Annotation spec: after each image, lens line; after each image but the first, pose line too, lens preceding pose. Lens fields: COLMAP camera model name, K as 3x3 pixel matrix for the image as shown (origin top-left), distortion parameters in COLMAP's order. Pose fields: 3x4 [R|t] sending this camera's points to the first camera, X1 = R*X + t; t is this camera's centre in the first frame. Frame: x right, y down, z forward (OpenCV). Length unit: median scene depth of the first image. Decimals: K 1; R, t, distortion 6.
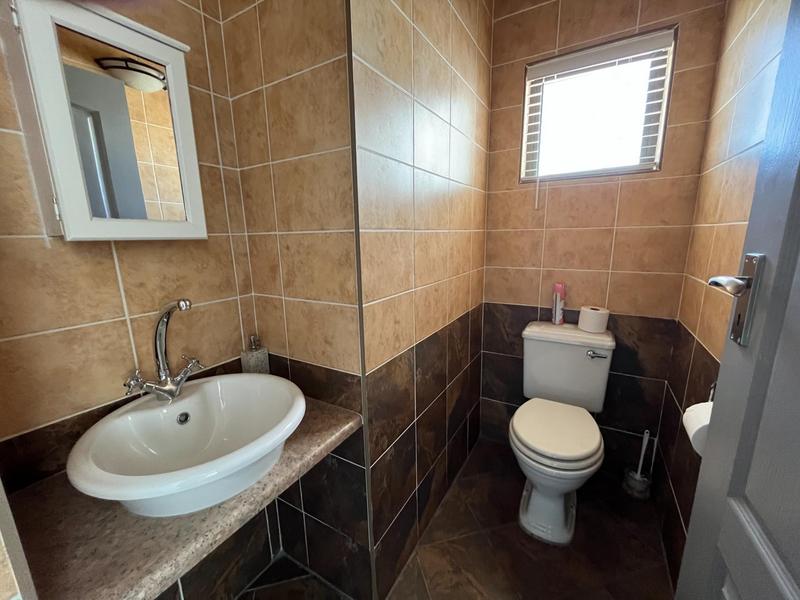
lens RADIAL K [[324.9, 0, 397.9], [0, 324.9, 300.3], [0, 0, 1]] dist [-0.002590, -0.000398]
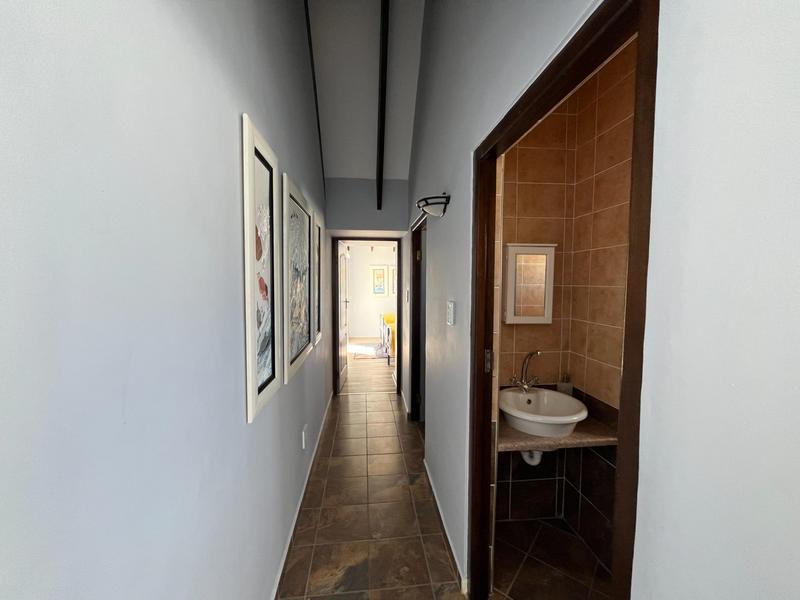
lens RADIAL K [[324.9, 0, 397.9], [0, 324.9, 300.3], [0, 0, 1]] dist [-0.002590, -0.000398]
pose [[0.600071, 0.075550, -0.796371, 0.416091], [-0.174575, 0.983903, -0.038202, -0.066032], [0.780665, 0.161950, 0.603601, -0.920885]]
